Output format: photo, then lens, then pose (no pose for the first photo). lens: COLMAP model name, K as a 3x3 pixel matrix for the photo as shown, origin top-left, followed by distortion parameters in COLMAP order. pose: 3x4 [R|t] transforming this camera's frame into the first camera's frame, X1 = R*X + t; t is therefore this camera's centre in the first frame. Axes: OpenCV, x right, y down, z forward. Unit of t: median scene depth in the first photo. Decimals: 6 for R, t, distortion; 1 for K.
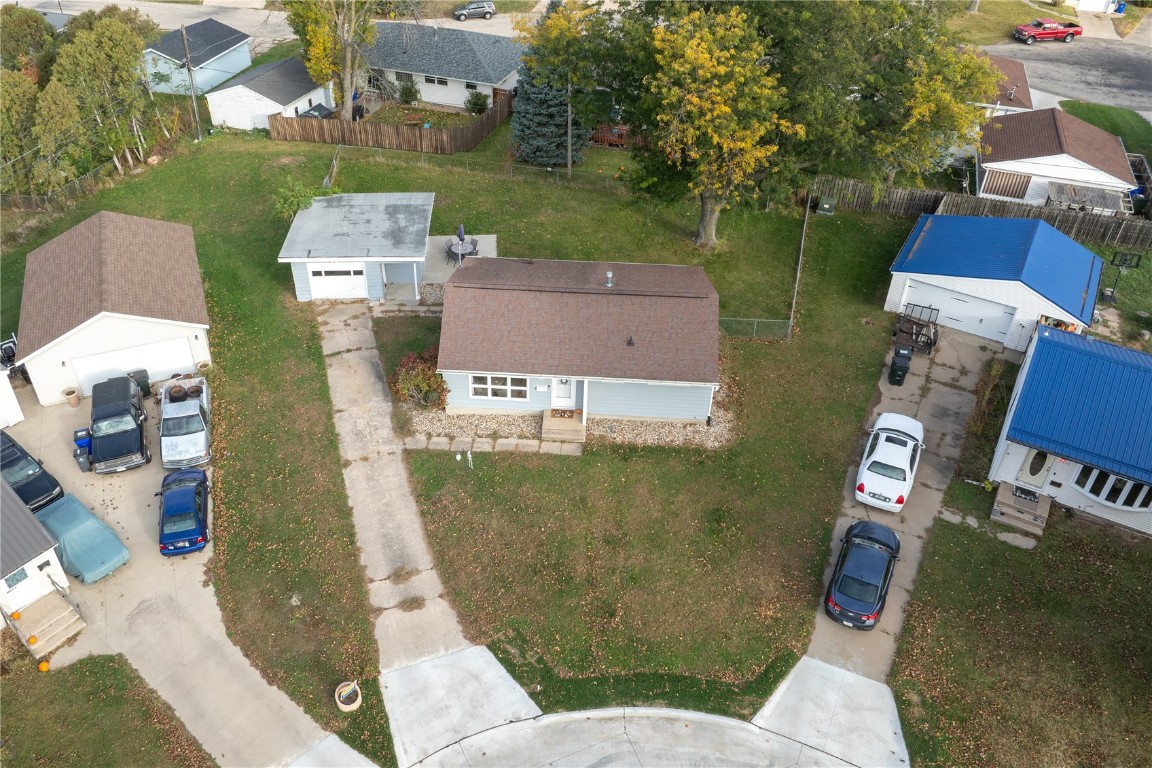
lens RADIAL K [[913.9, 0, 573.0], [0, 913.9, 396.9], [0, 0, 1]] dist [-0.026937, -0.007687]
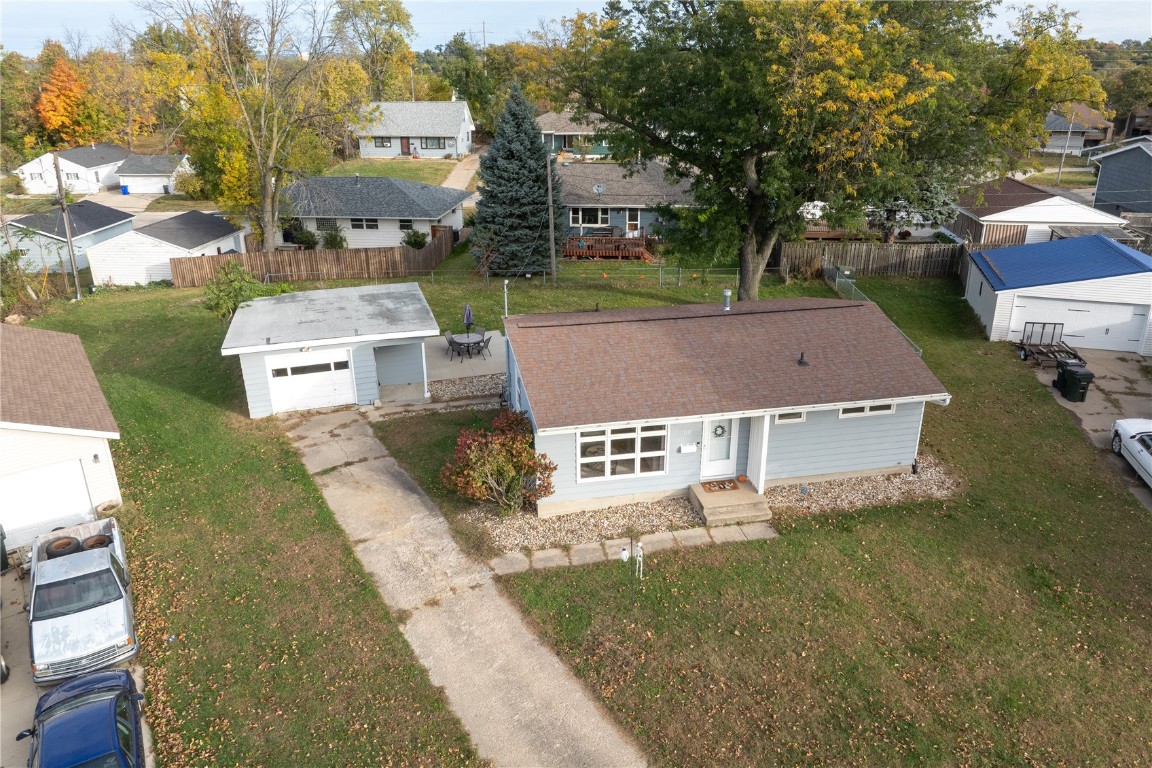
lens RADIAL K [[807.6, 0, 600.9], [0, 807.6, 381.2], [0, 0, 1]] dist [-0.036944, -0.000105]
pose [[0.967297, -0.120071, 0.223424, -0.209162], [0.177940, 0.948965, -0.260388, 0.080672], [-0.180757, 0.291629, 0.939297, 0.447911]]
